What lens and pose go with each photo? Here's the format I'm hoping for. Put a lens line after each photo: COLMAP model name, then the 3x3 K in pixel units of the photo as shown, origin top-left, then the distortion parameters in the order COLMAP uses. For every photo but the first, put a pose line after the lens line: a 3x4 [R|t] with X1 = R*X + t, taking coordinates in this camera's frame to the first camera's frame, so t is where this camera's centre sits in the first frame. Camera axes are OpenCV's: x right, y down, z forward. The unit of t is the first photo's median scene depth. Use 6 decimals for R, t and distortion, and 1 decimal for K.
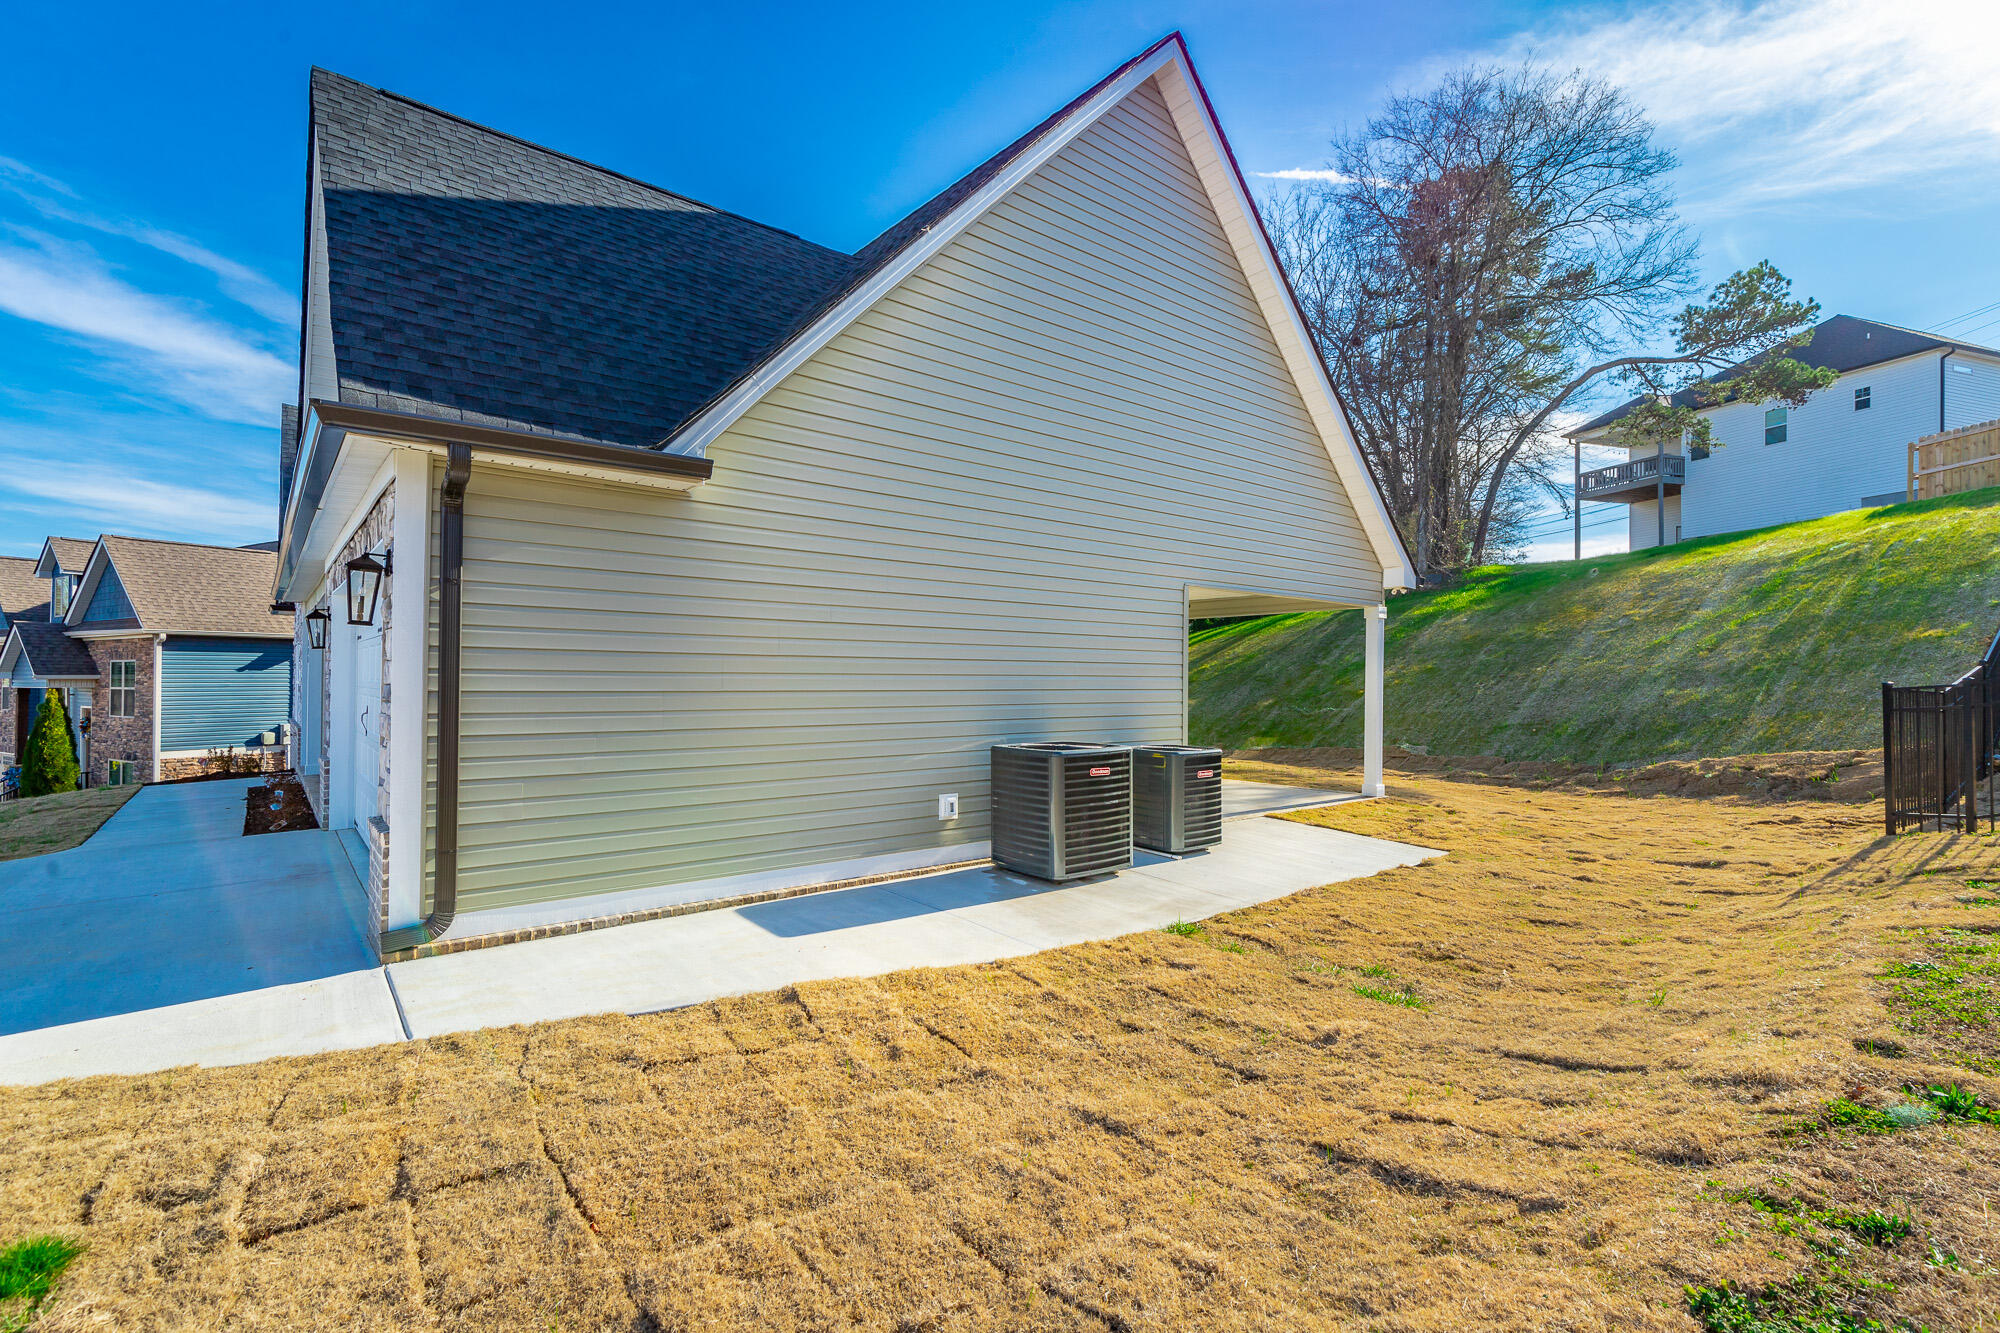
lens RADIAL K [[896.0, 0, 1009.3], [0, 896.0, 670.2], [0, 0, 1]] dist [0.008654, 0.000493]
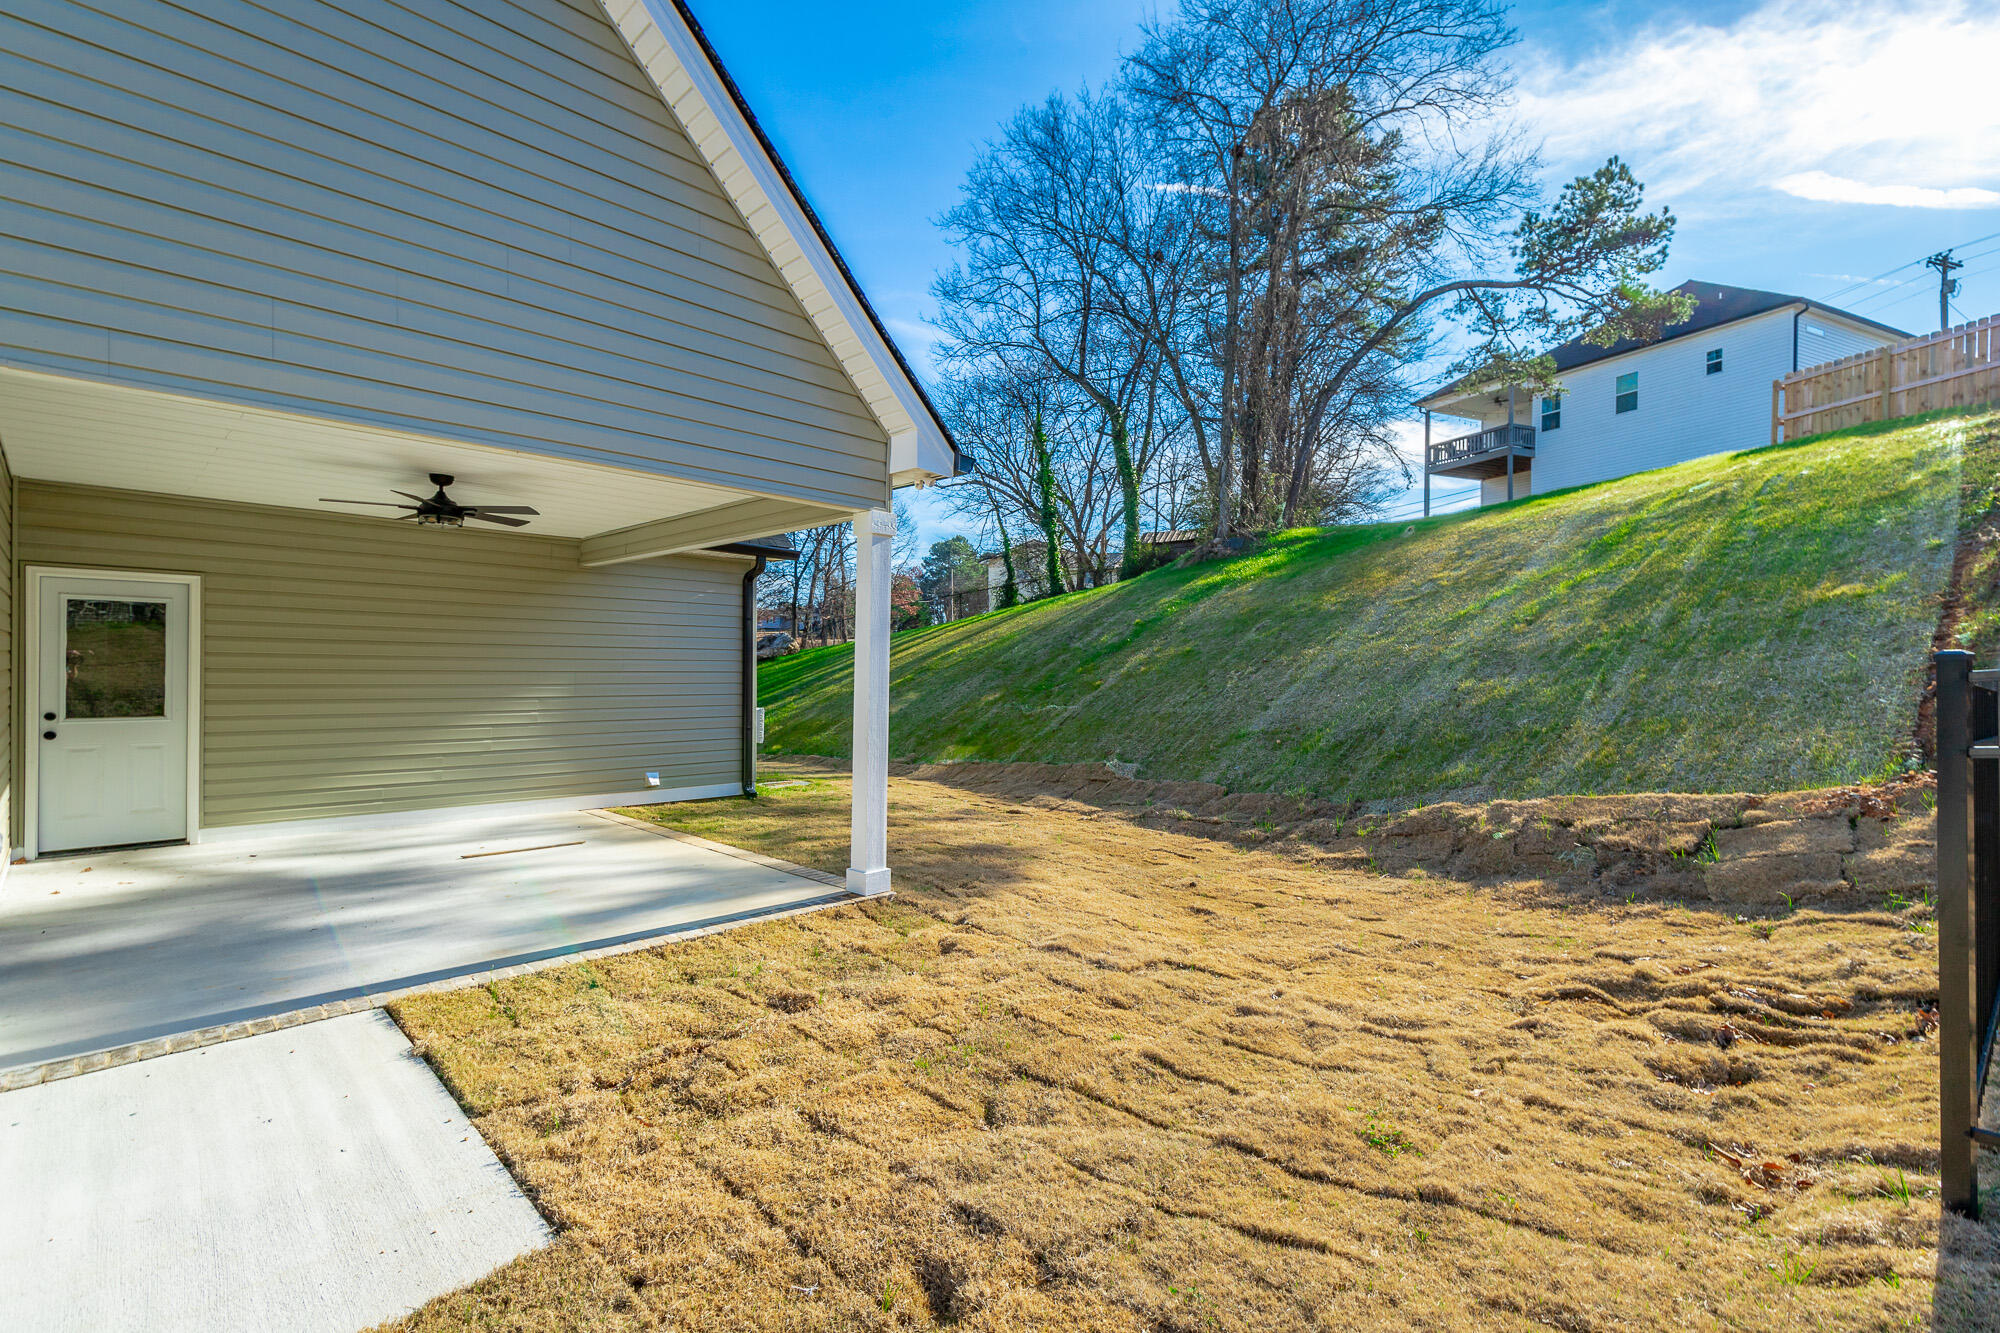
lens RADIAL K [[896.0, 0, 1009.3], [0, 896.0, 670.2], [0, 0, 1]] dist [0.008654, 0.000493]
pose [[0.994659, 0.003233, 0.103167, 0.292495], [-0.004312, 0.999938, 0.010239, 0.007795], [-0.103128, -0.010629, 0.994611, 0.336361]]
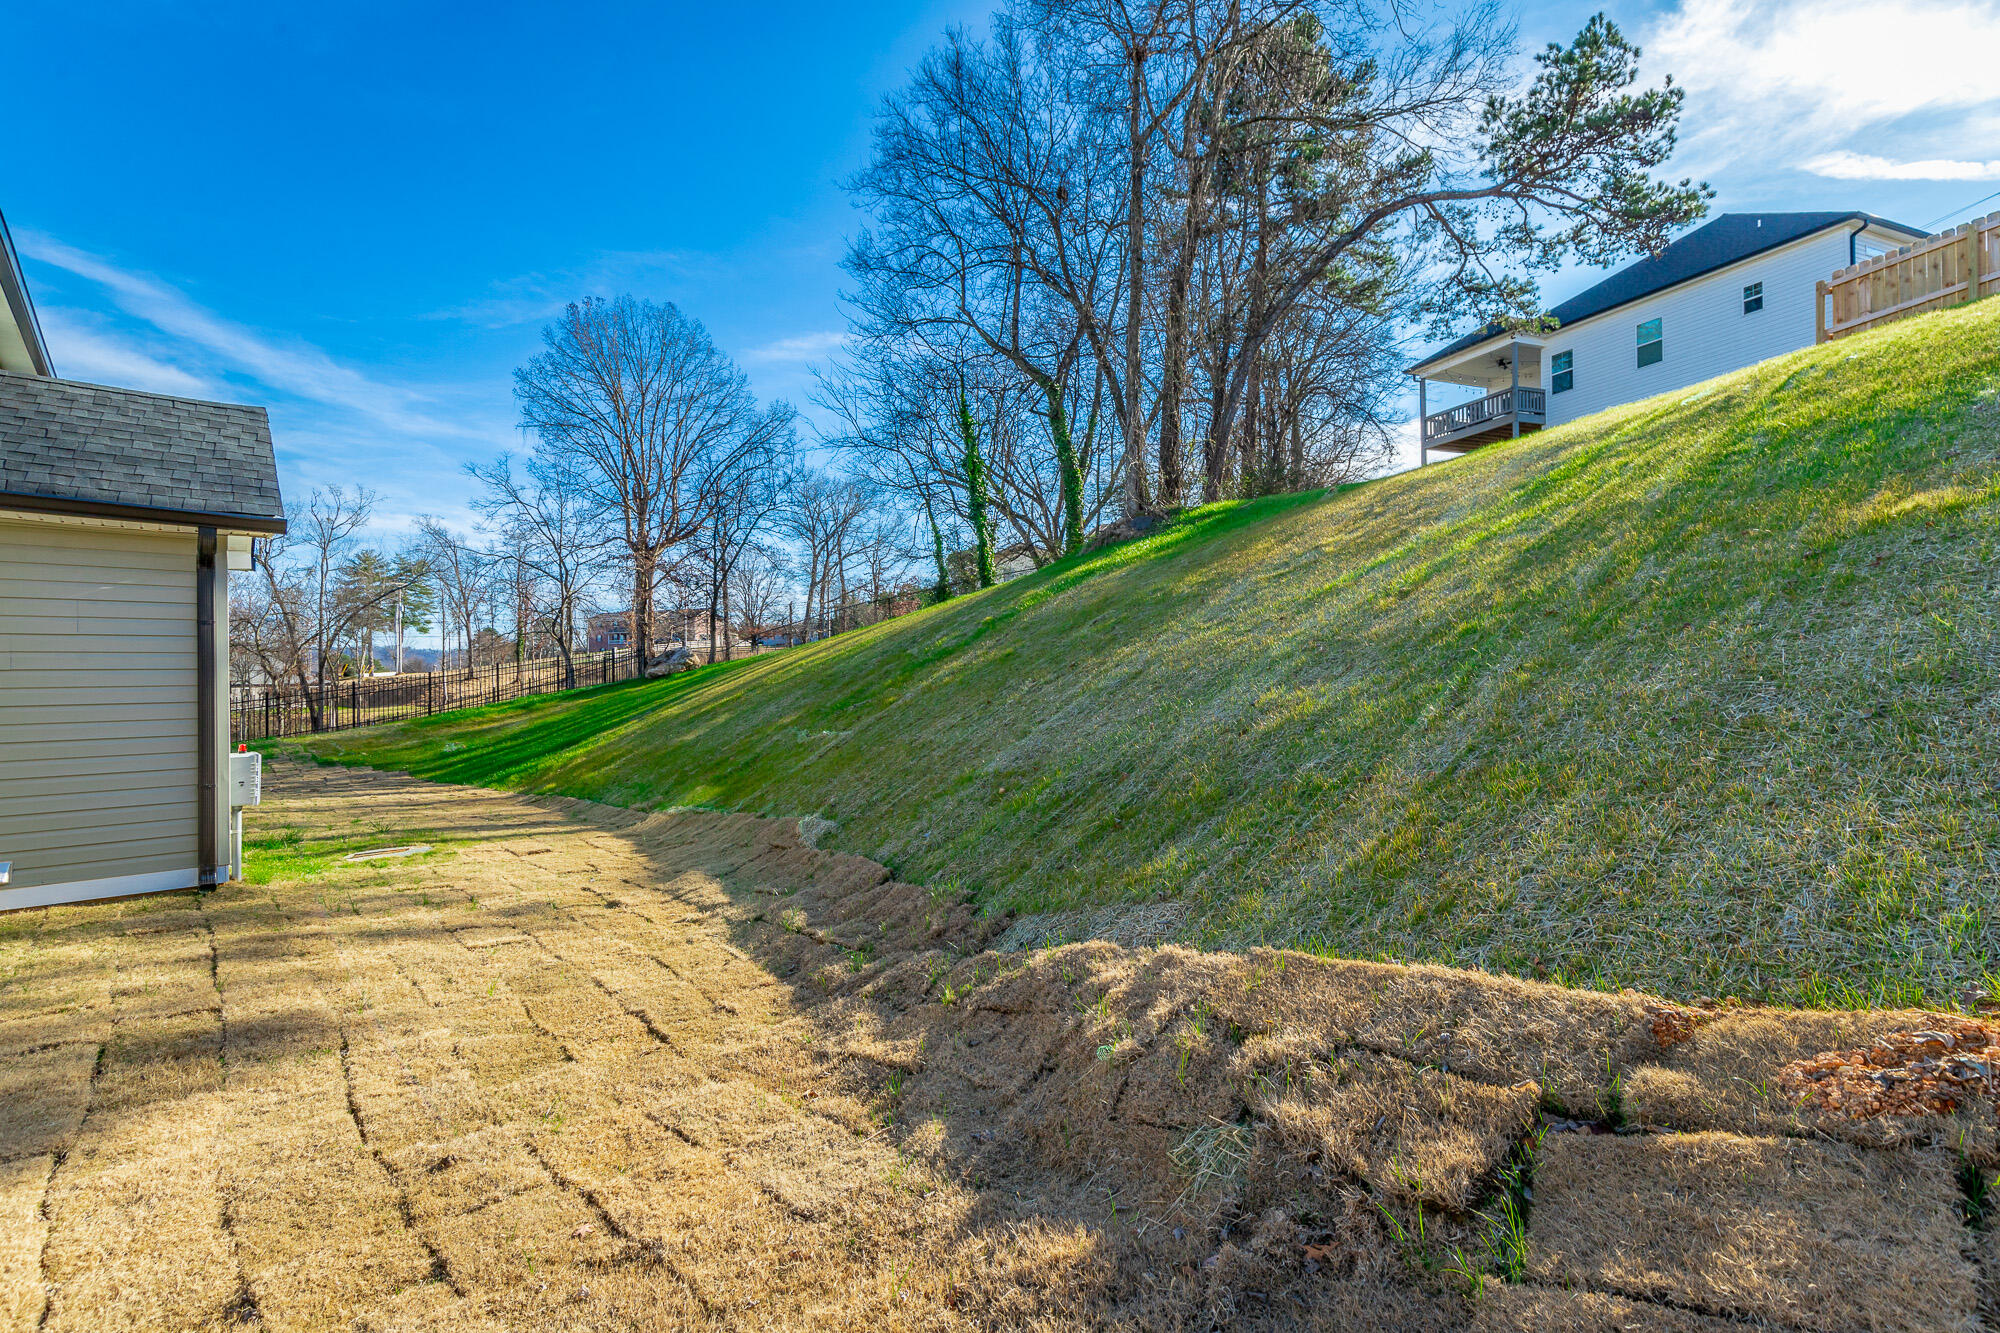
lens RADIAL K [[893.6, 0, 997.1], [0, 893.6, 676.8], [0, 0, 1]] dist [0.010085, -0.000592]
pose [[0.998533, -0.021124, 0.049851, 0.513987], [0.020876, 0.999767, 0.005488, 0.009878], [-0.049955, -0.004439, 0.998742, 0.530930]]
